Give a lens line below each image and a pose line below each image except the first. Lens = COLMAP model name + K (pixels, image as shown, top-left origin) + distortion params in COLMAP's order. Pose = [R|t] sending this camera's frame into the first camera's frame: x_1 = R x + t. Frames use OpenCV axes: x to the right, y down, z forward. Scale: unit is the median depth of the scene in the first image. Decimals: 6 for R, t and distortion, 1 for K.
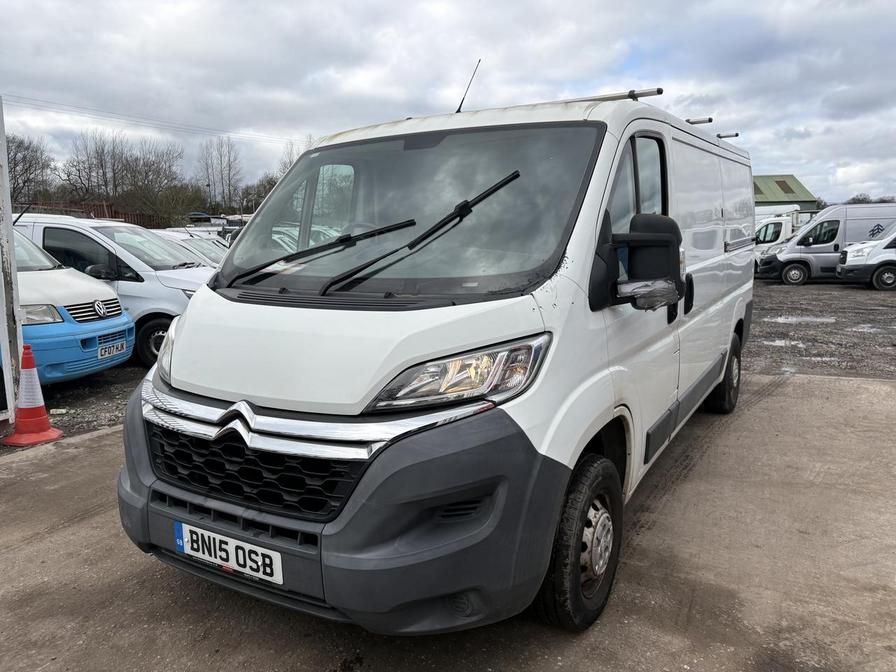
lens RADIAL K [[664.8, 0, 448.0], [0, 664.8, 336.0], [0, 0, 1]] dist [0.006127, -0.003214]
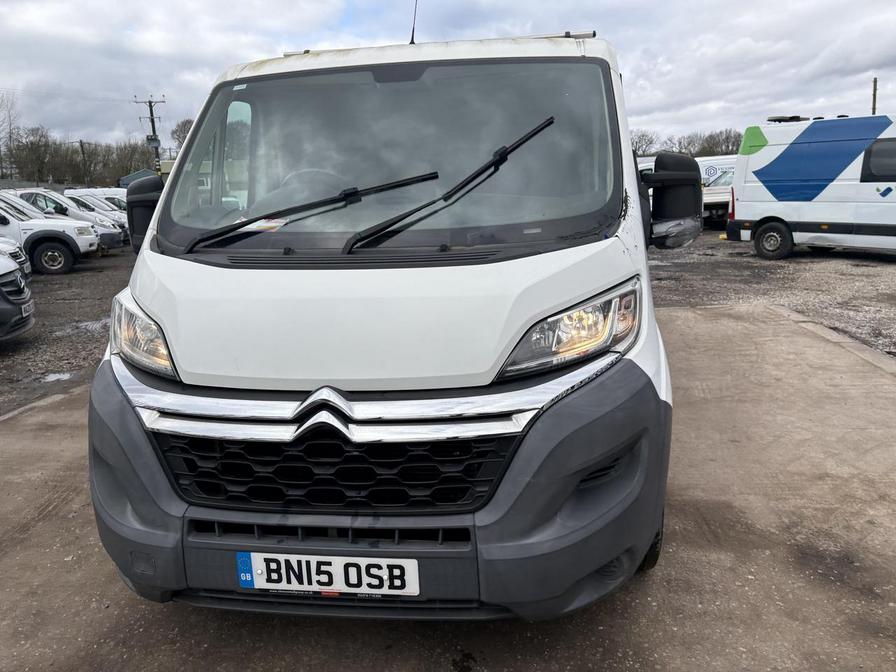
lens RADIAL K [[664.8, 0, 448.0], [0, 664.8, 336.0], [0, 0, 1]] dist [0.006127, -0.003214]
pose [[0.923578, -0.103426, 0.369198, -0.468855], [0.081159, 0.993846, 0.075388, -0.013294], [-0.374723, -0.039663, 0.926288, 0.205960]]
